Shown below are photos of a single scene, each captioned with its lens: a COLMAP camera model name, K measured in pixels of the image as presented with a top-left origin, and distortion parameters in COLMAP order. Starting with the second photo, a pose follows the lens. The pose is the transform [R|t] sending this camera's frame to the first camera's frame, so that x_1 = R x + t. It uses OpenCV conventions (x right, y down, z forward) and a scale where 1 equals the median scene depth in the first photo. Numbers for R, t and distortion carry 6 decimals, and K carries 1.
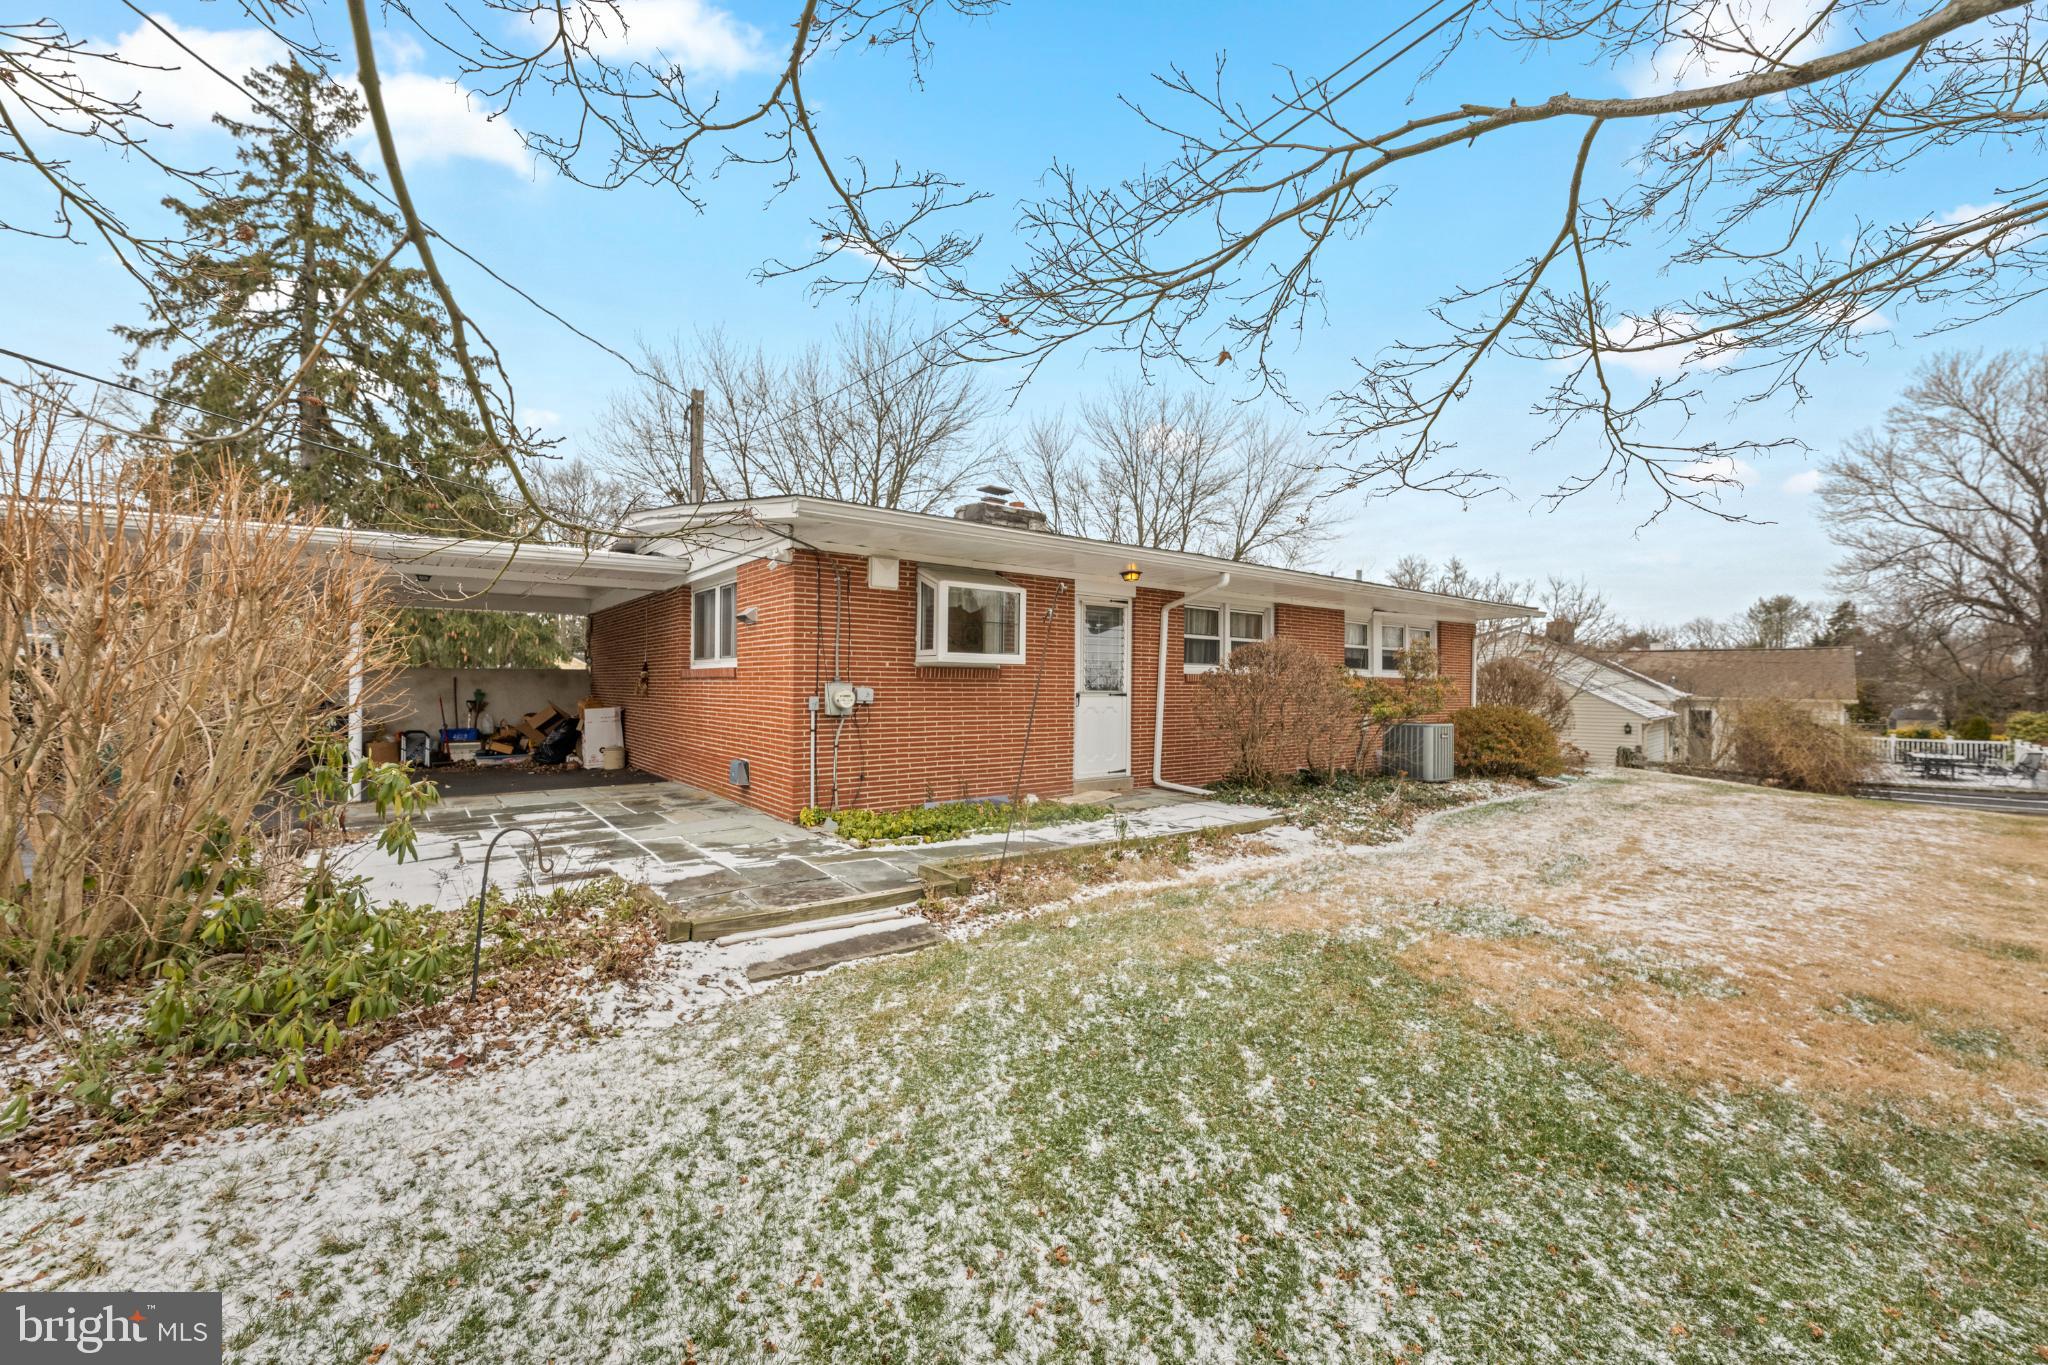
lens RADIAL K [[819.0, 0, 1019.2], [0, 819.0, 680.3], [0, 0, 1]] dist [-0.001172, -0.000103]
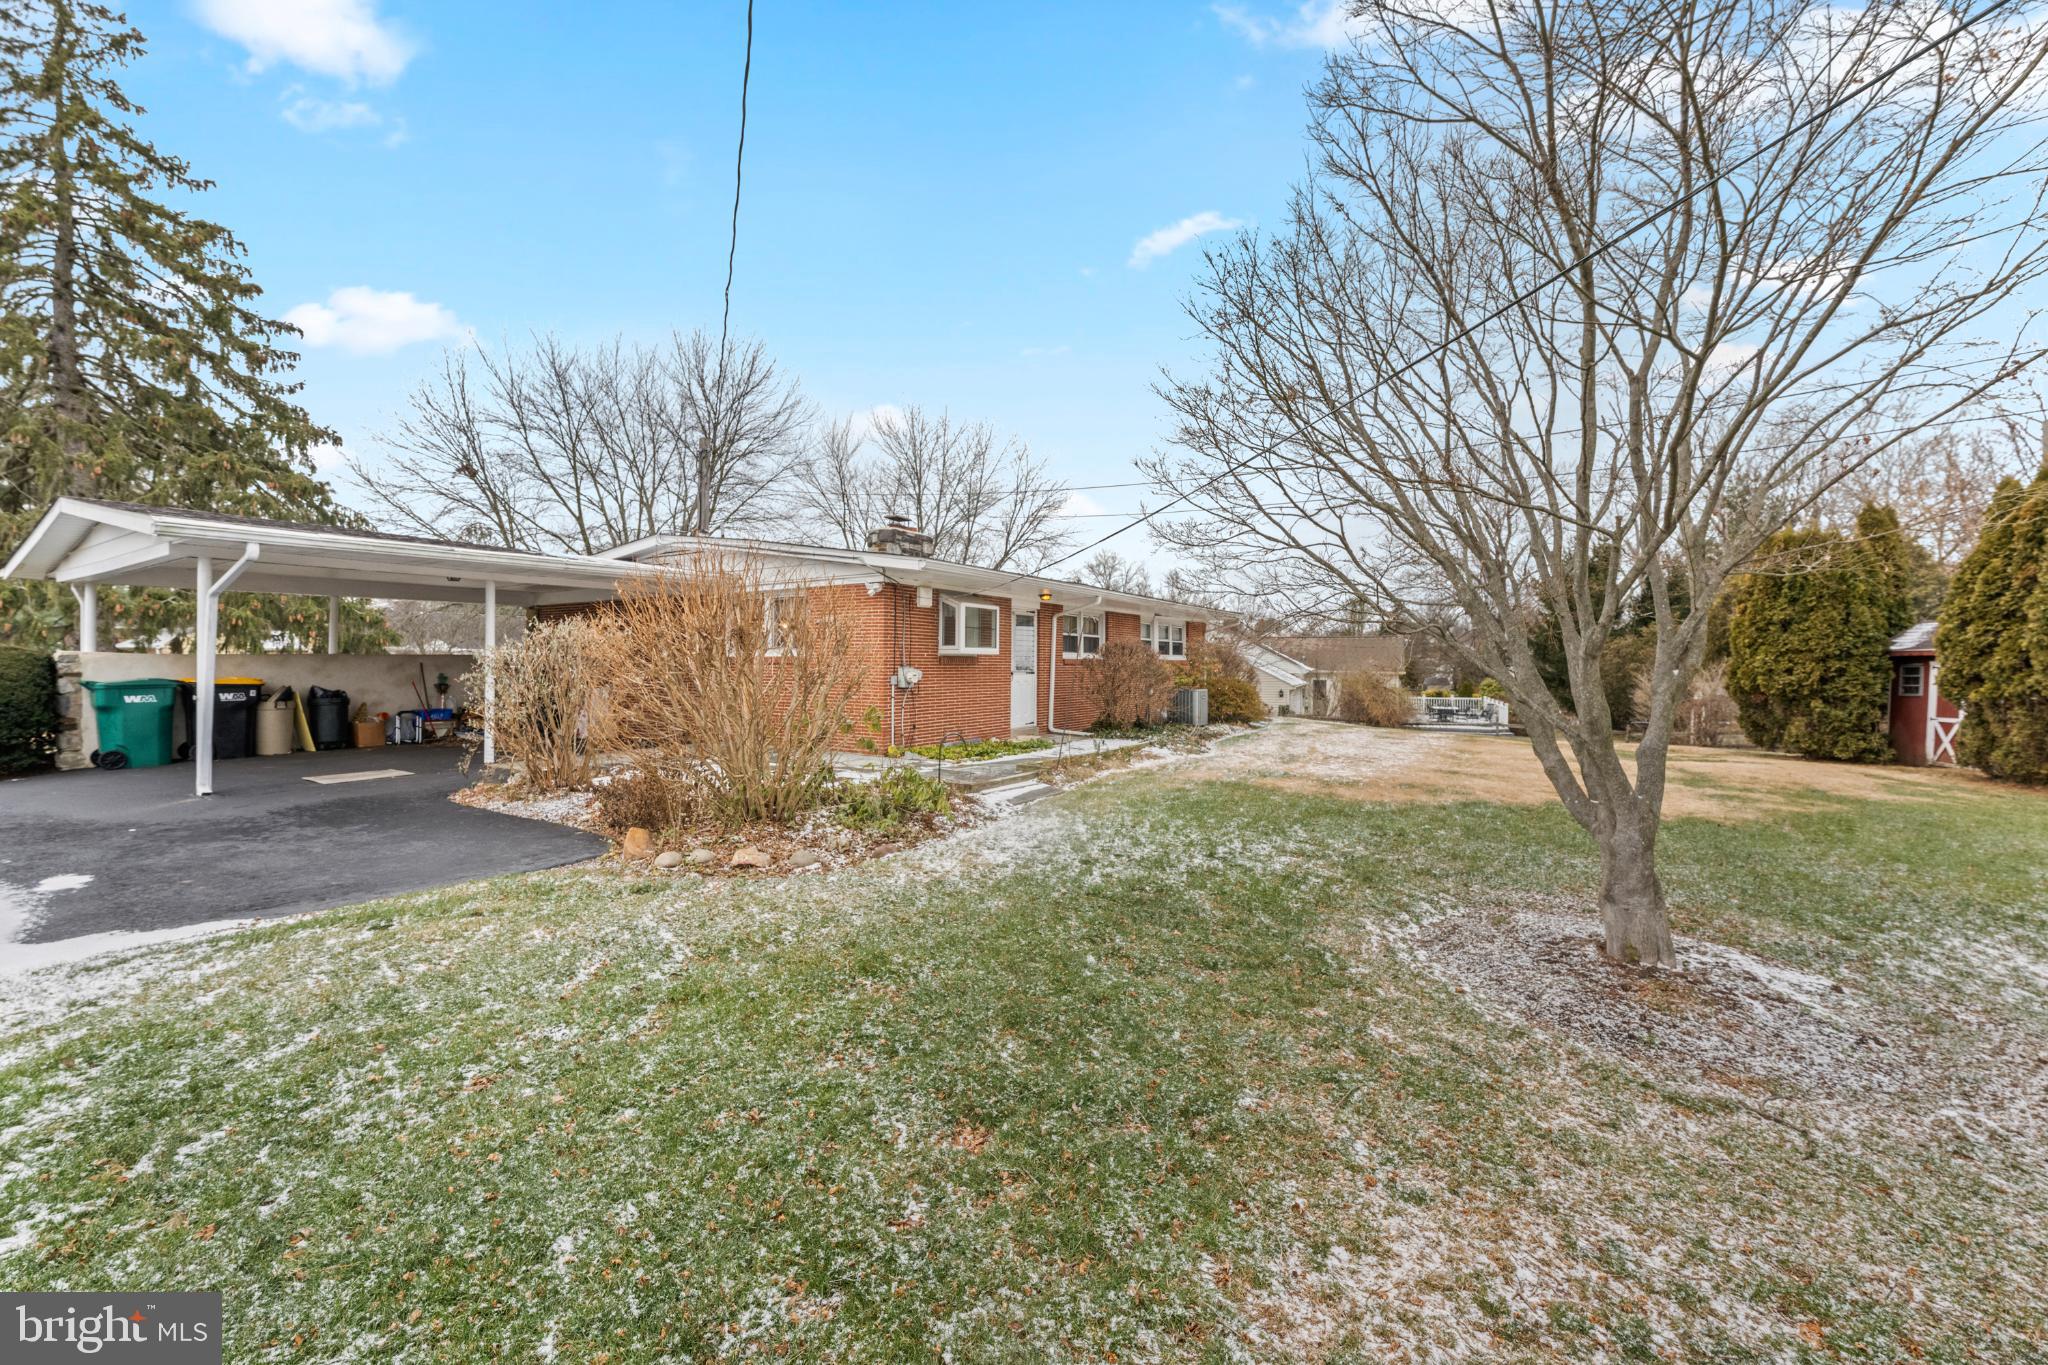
lens RADIAL K [[814.1, 0, 1019.7], [0, 814.1, 679.7], [0, 0, 1]] dist [-0.001330, 0.000092]
pose [[0.937872, -0.012234, 0.346765, -0.403772], [0.003018, 0.999628, 0.027105, -0.010522], [-0.346967, -0.024374, 0.937560, -0.397214]]
